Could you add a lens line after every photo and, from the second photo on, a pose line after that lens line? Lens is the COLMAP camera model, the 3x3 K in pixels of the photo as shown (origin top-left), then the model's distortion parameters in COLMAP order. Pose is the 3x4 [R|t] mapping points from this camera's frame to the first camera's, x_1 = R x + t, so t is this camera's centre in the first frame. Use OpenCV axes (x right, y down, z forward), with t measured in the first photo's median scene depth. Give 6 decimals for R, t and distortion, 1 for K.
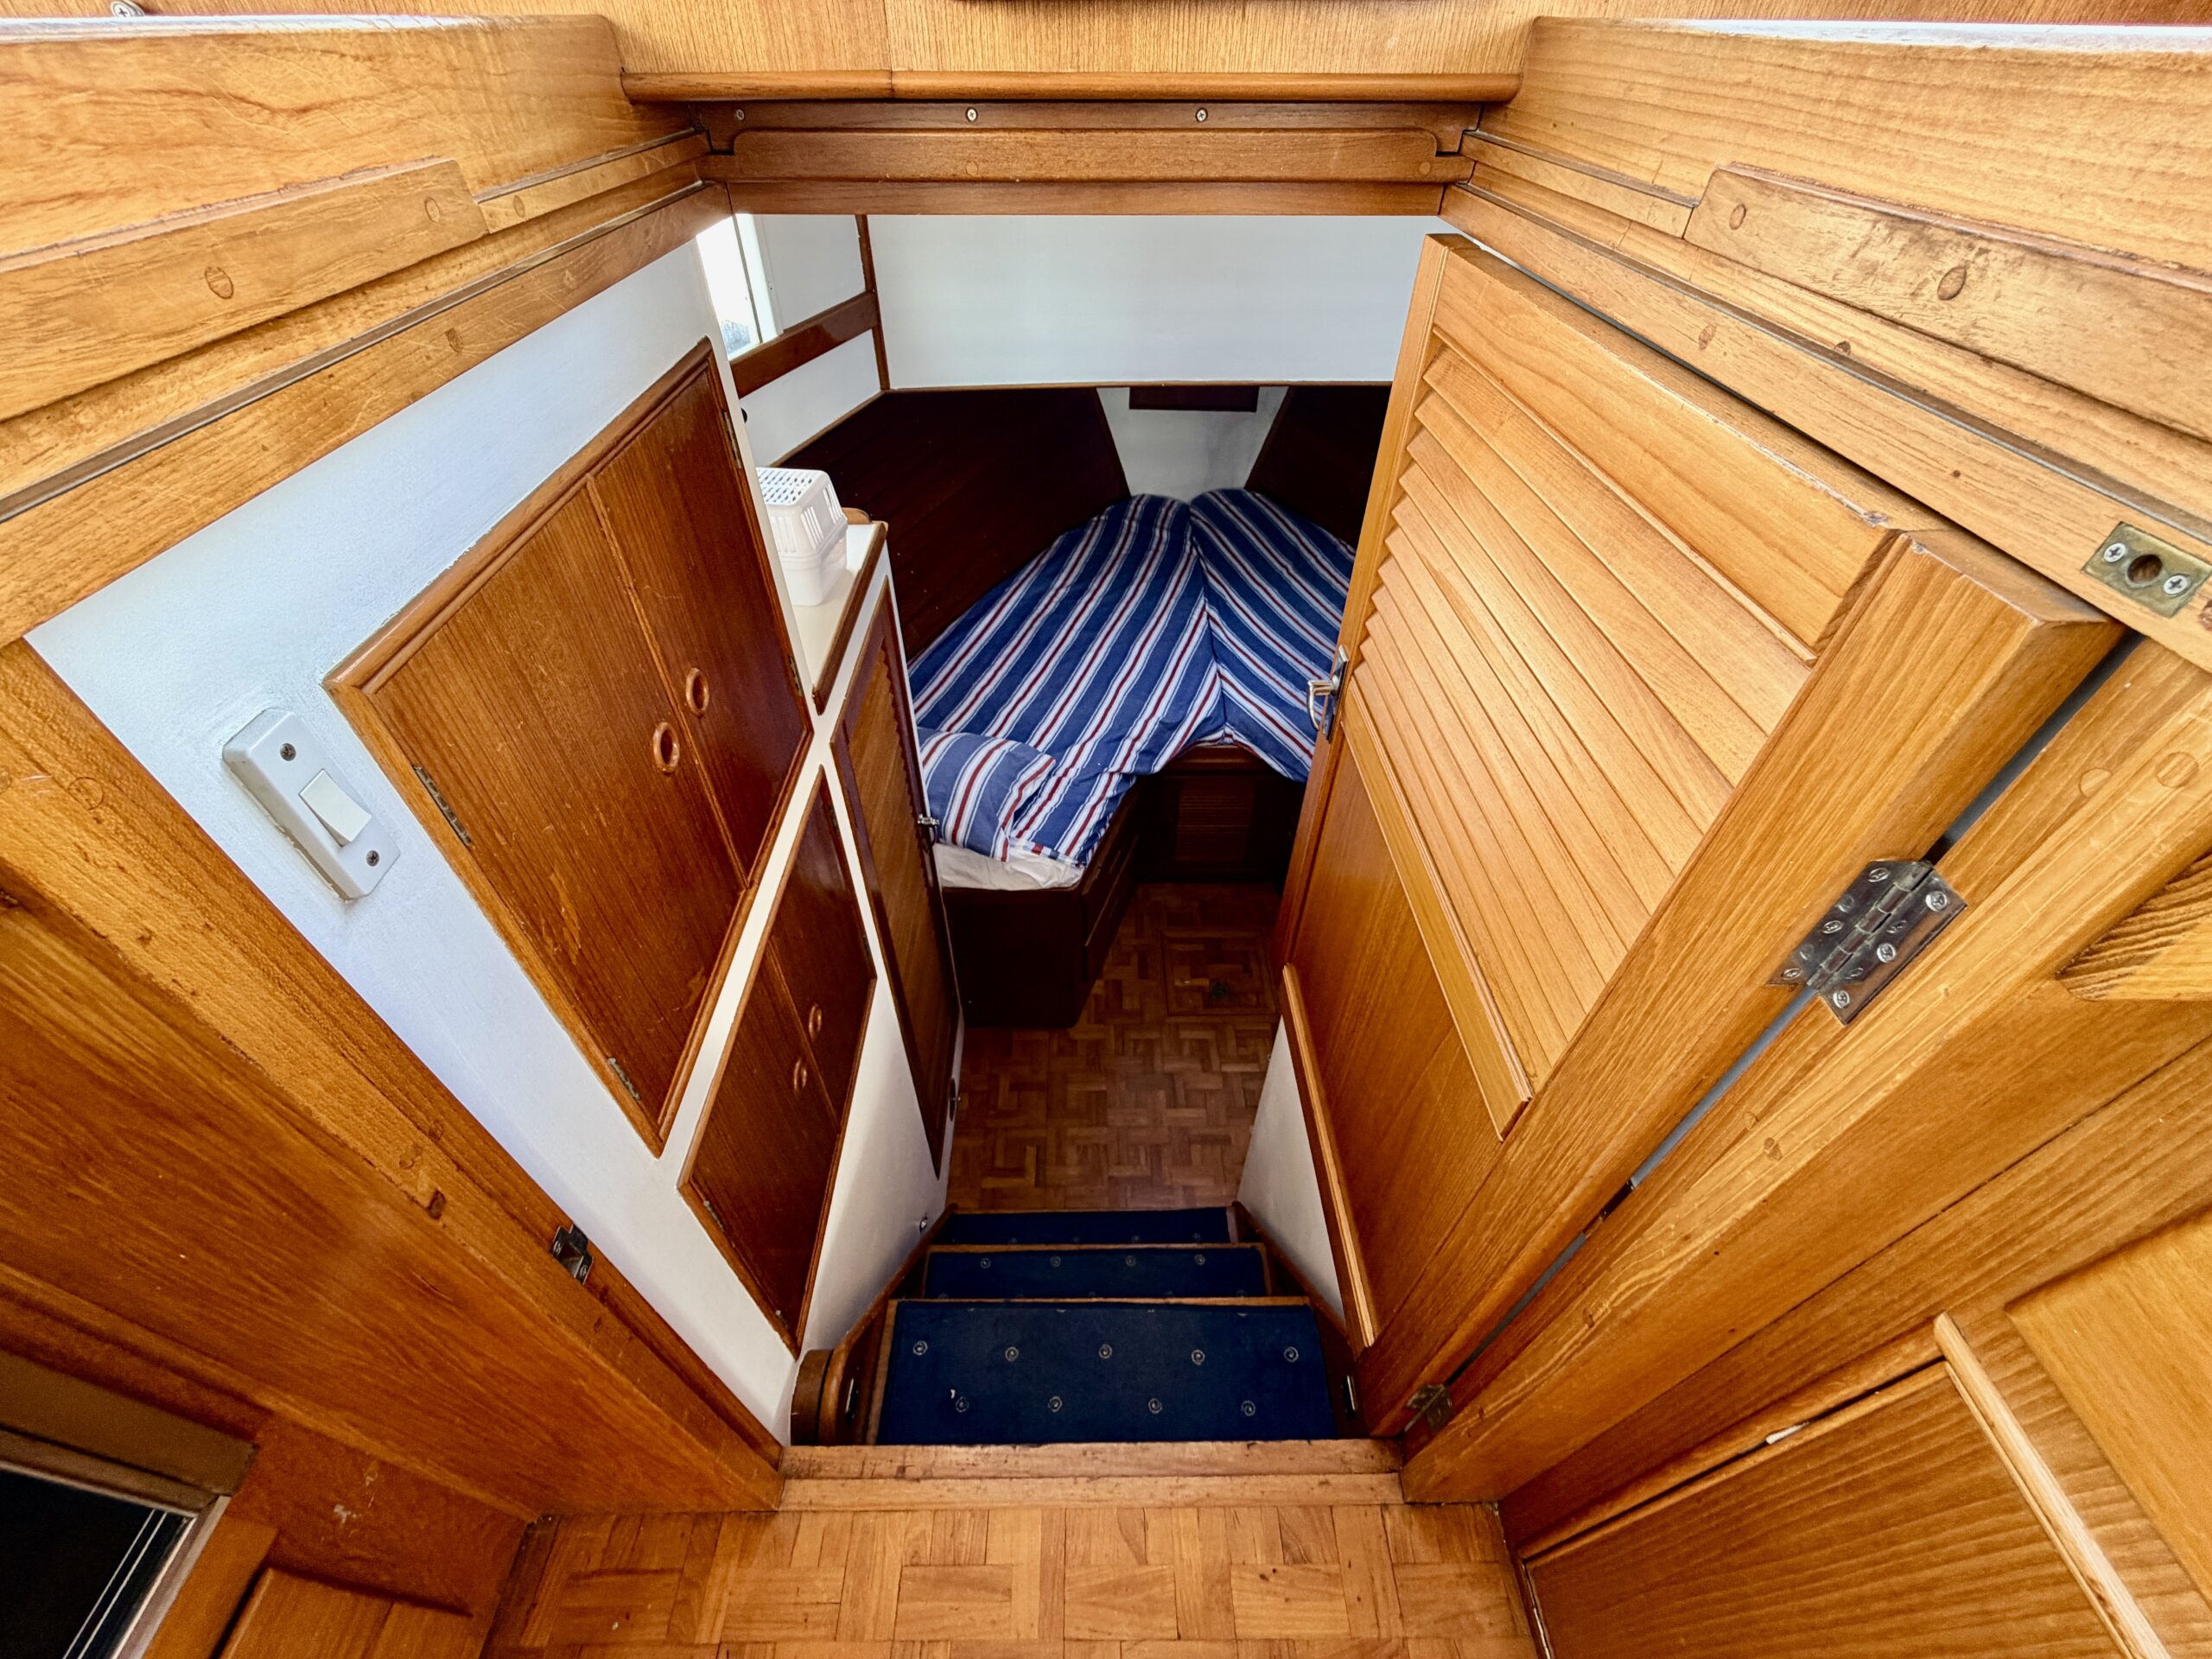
lens RADIAL K [[884.3, 0, 1100.1], [0, 884.3, 828.5], [0, 0, 1]] dist [0.000739, -0.000208]
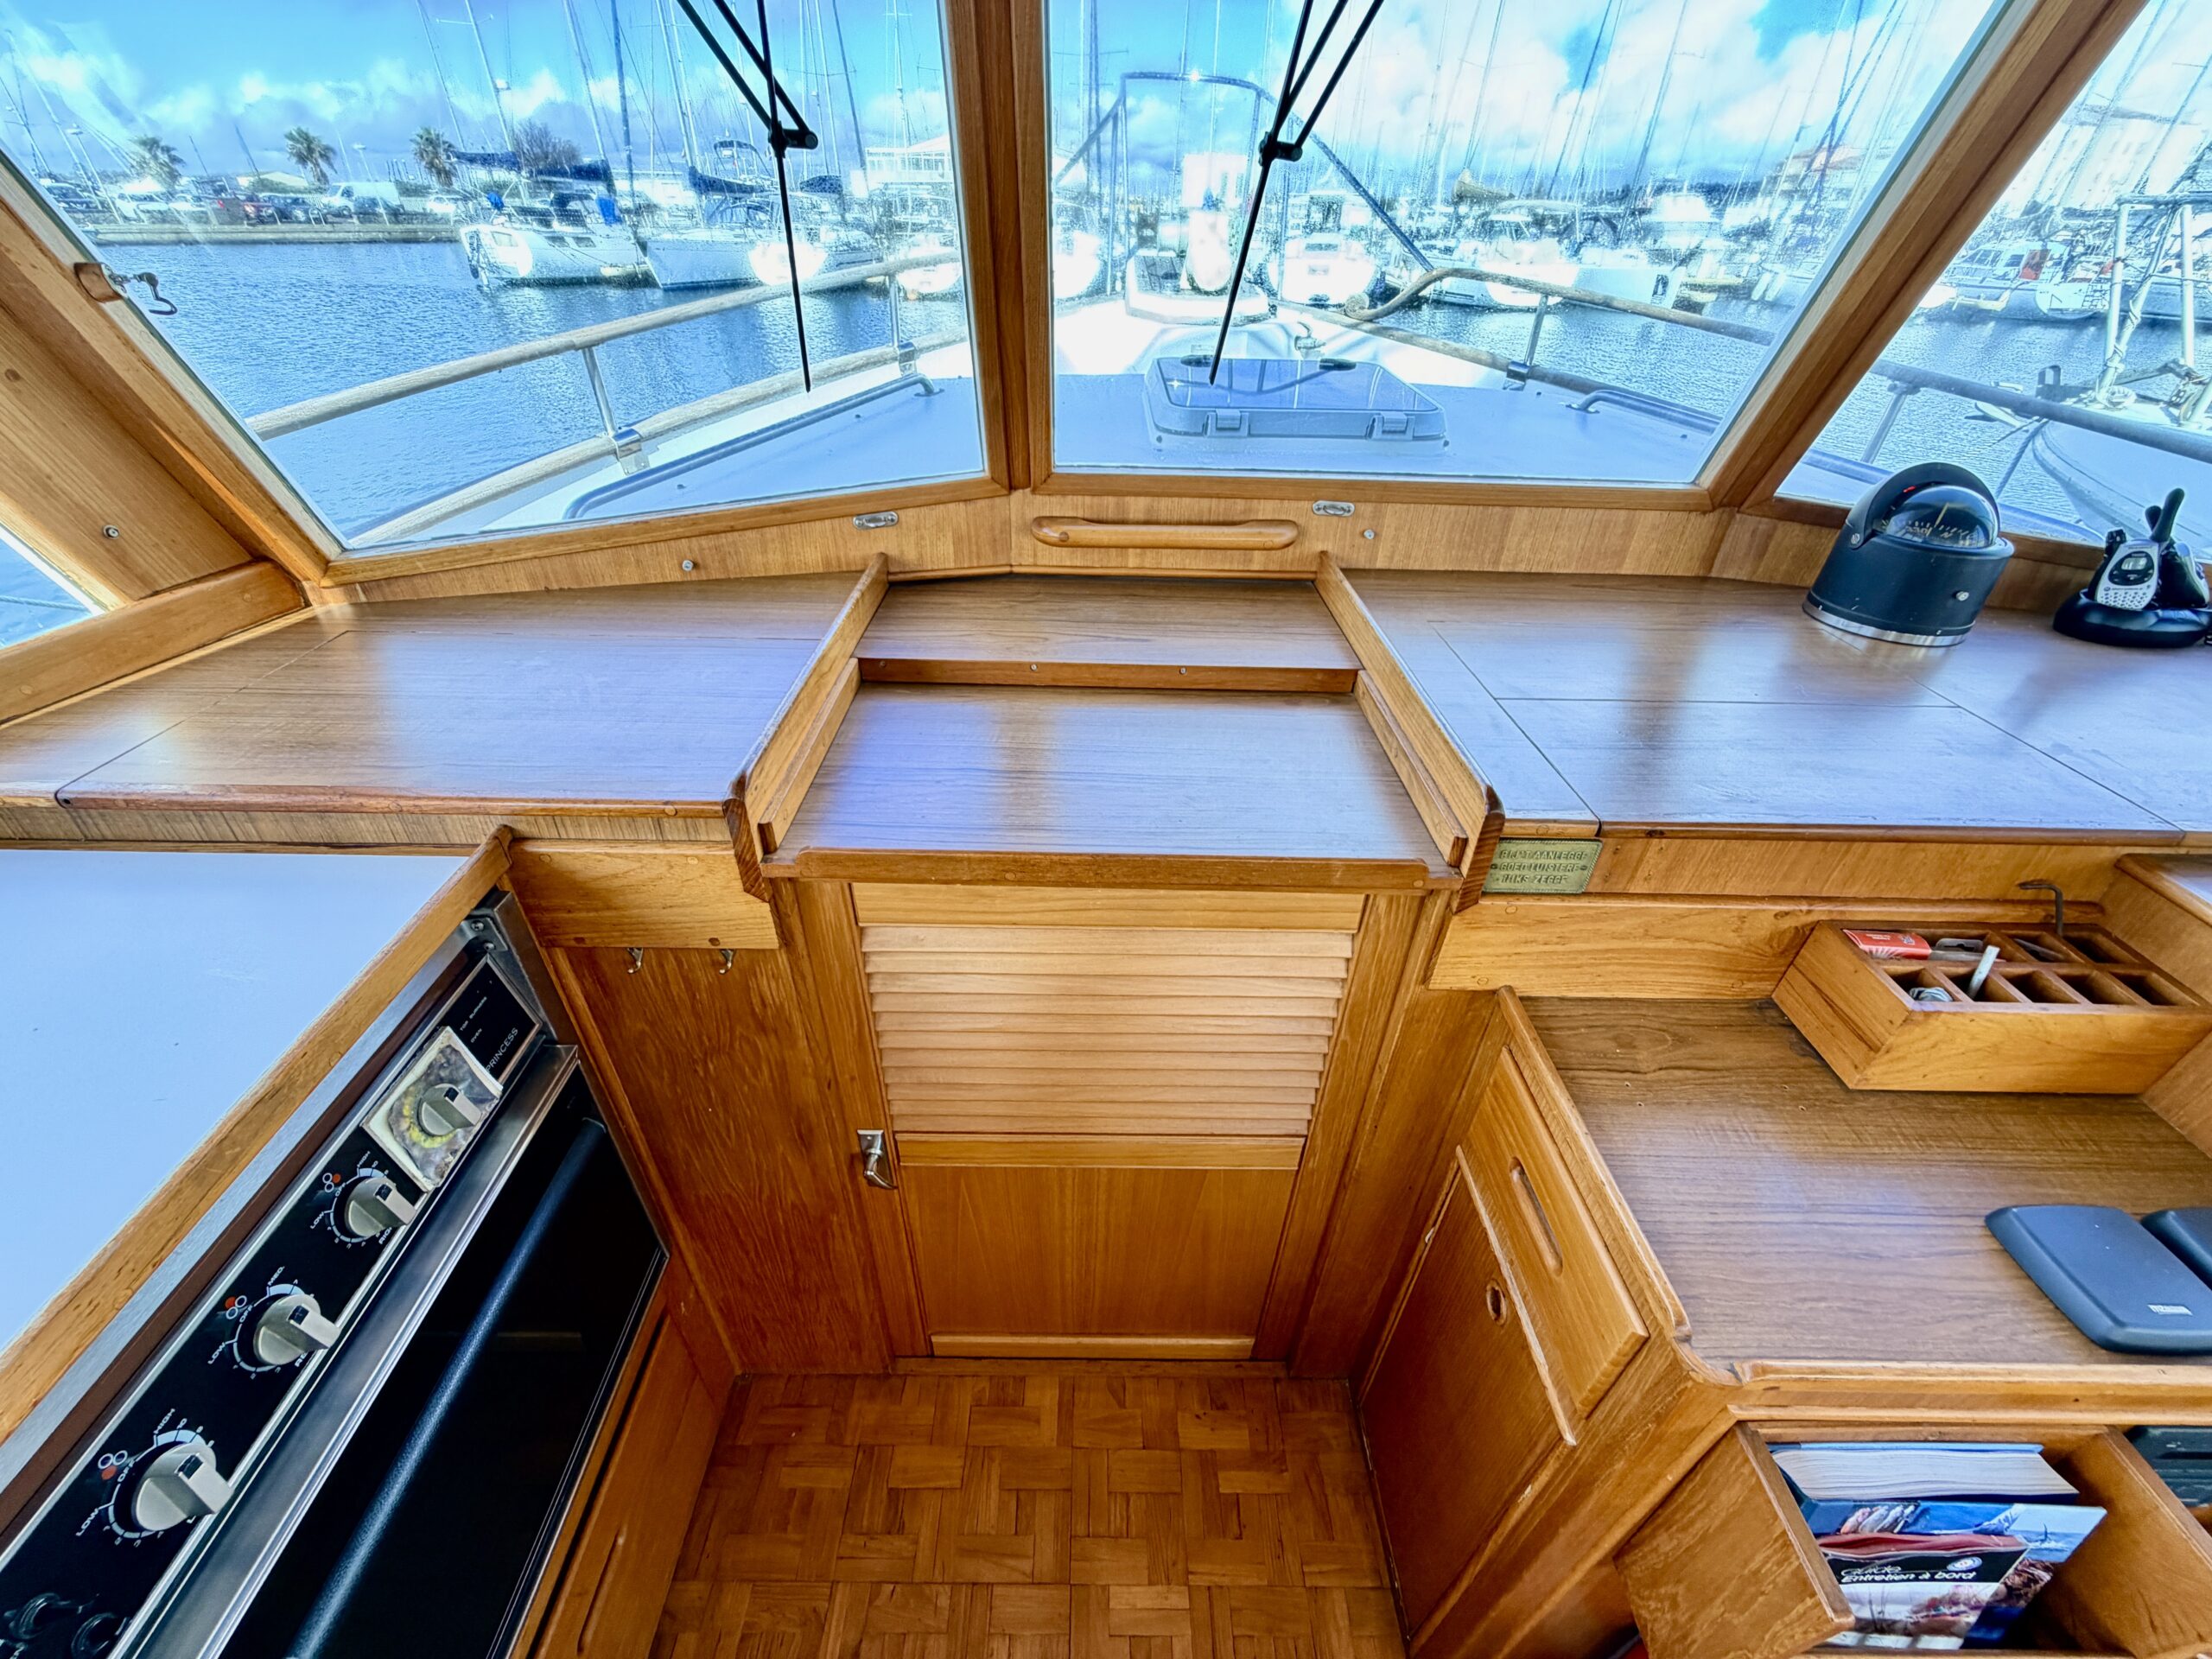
lens RADIAL K [[884.3, 0, 1099.7], [0, 884.3, 826.9], [0, 0, 1]] dist [0.000739, -0.000208]
pose [[0.999766, 0.019873, 0.008539, -0.009983], [-0.018386, 0.988751, -0.148438, 0.014137], [-0.011393, 0.148246, 0.988885, -0.273726]]
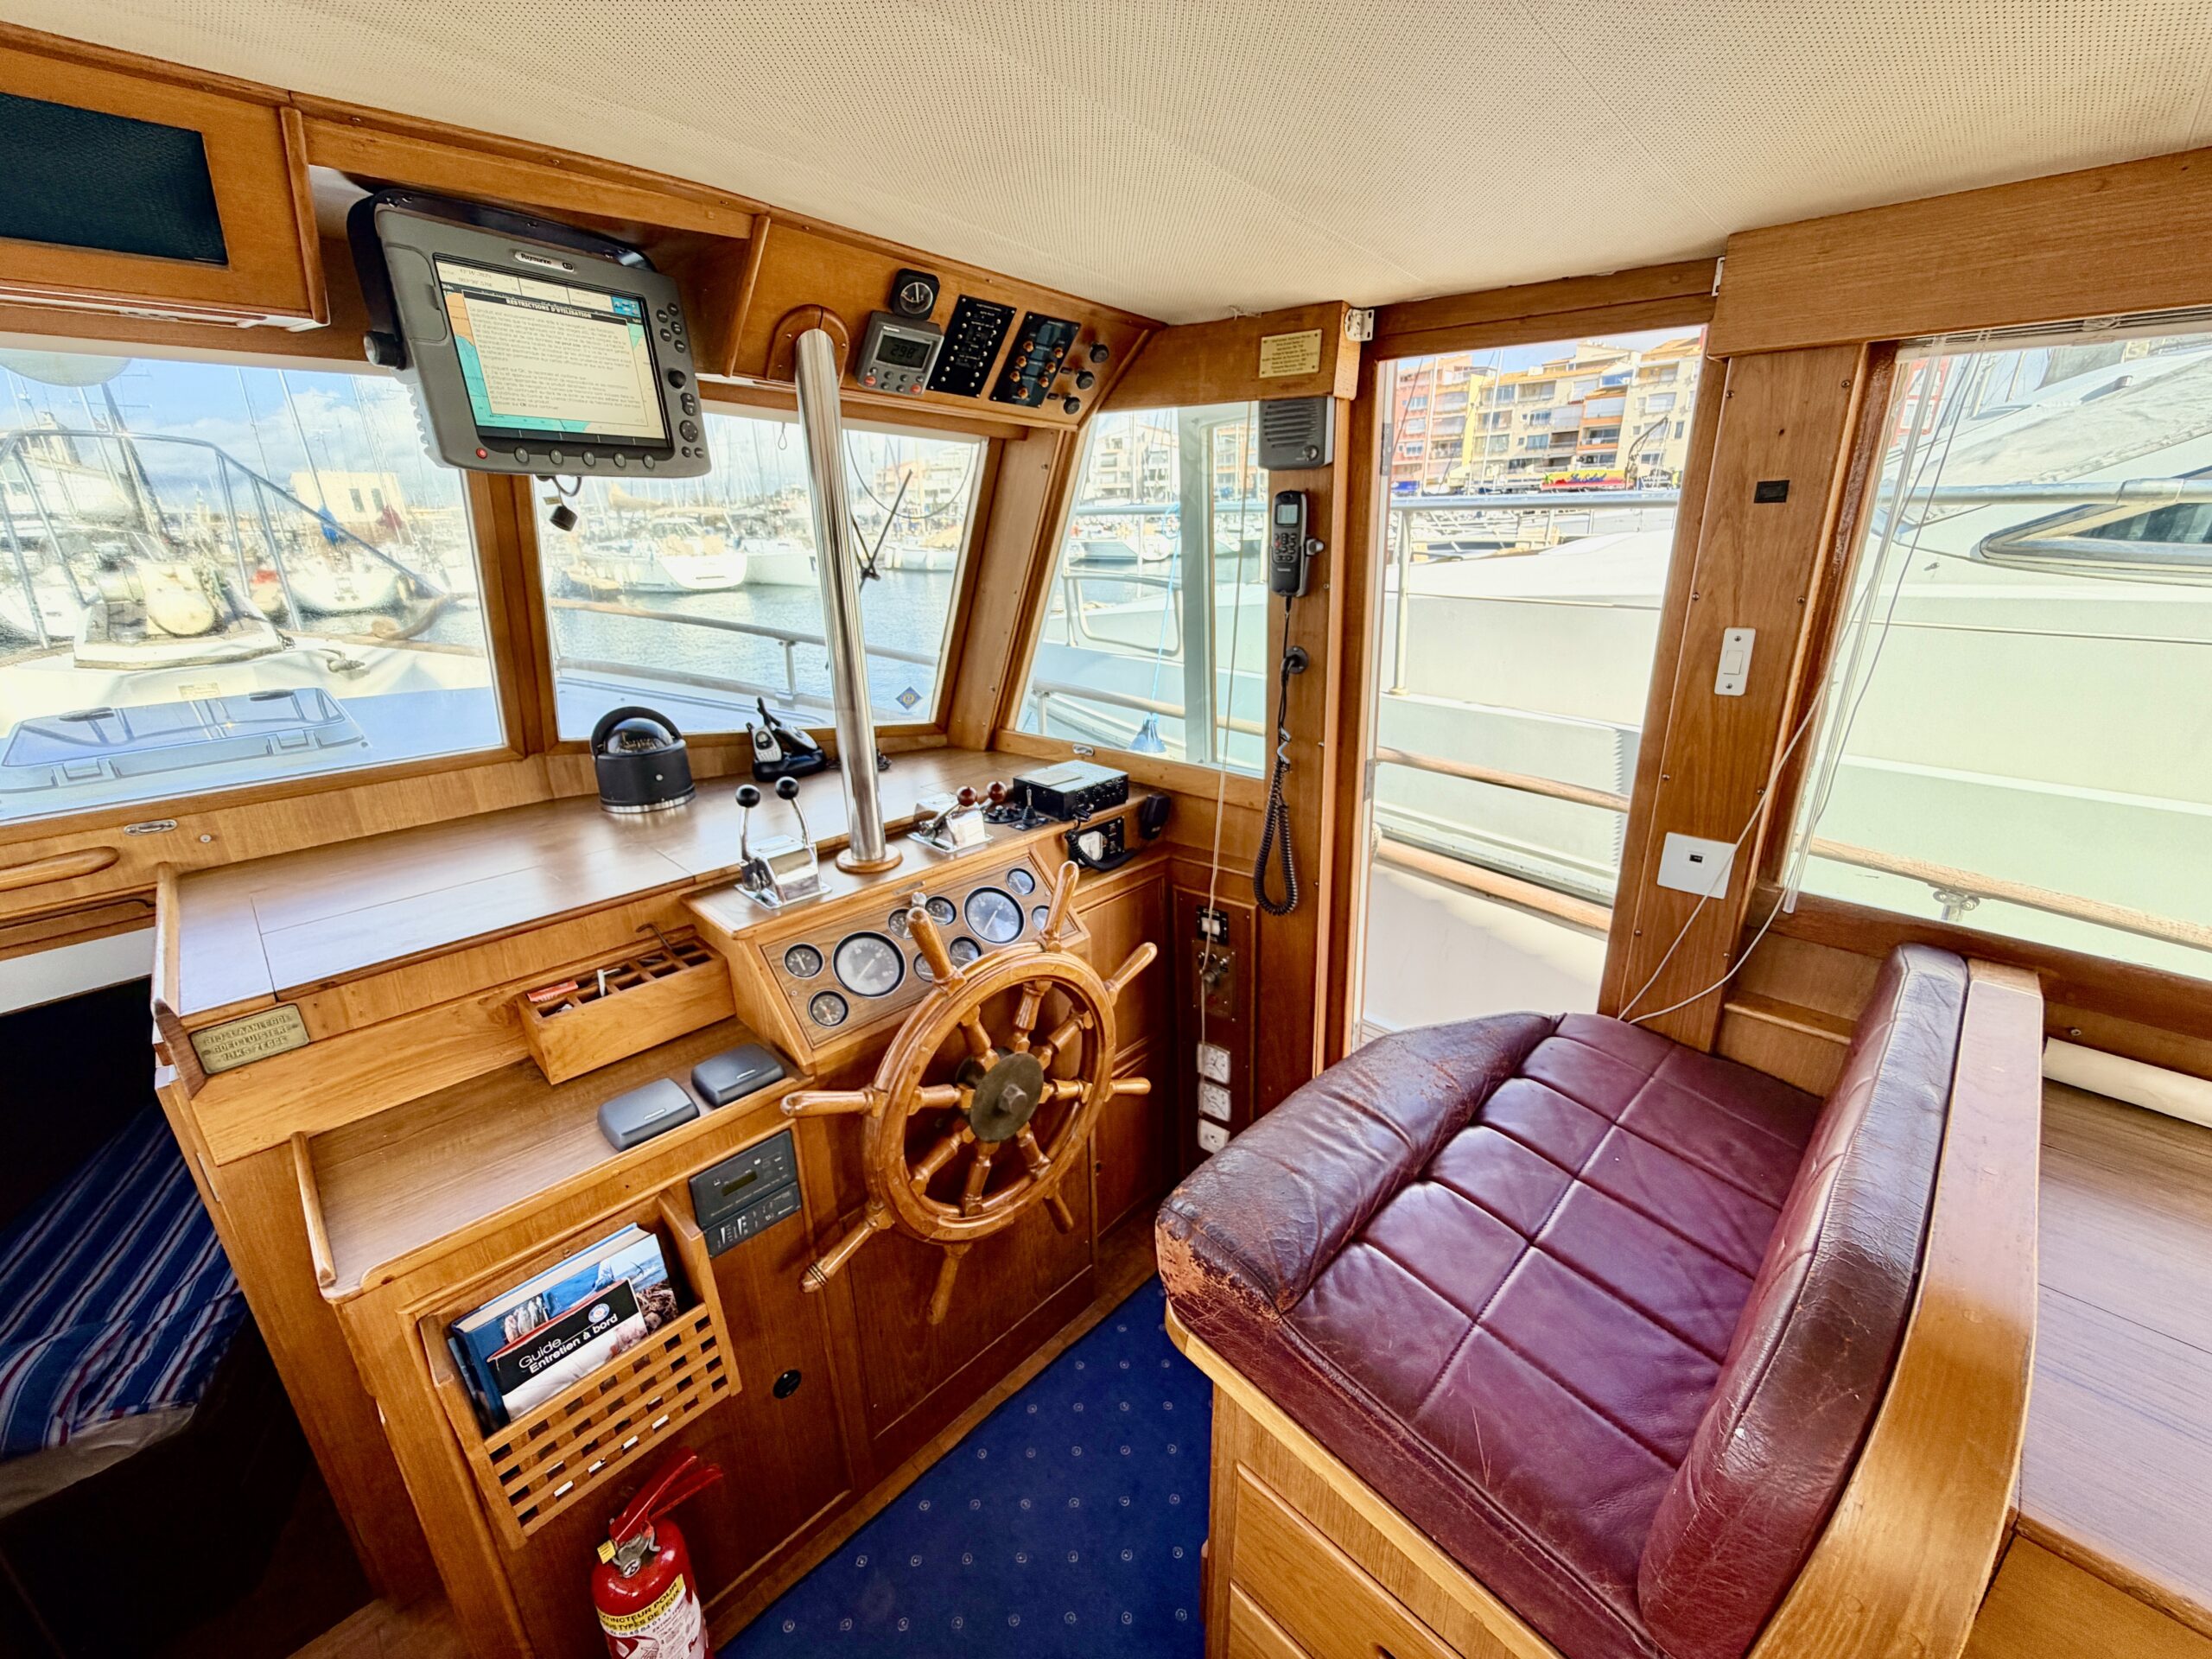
lens RADIAL K [[884.3, 0, 1102.9], [0, 884.3, 829.3], [0, 0, 1]] dist [0.000739, -0.000208]
pose [[0.715567, -0.249545, 0.652451, 0.221564], [0.494092, 0.841060, -0.220206, 0.219802], [-0.493799, 0.479943, 0.725133, -0.567773]]
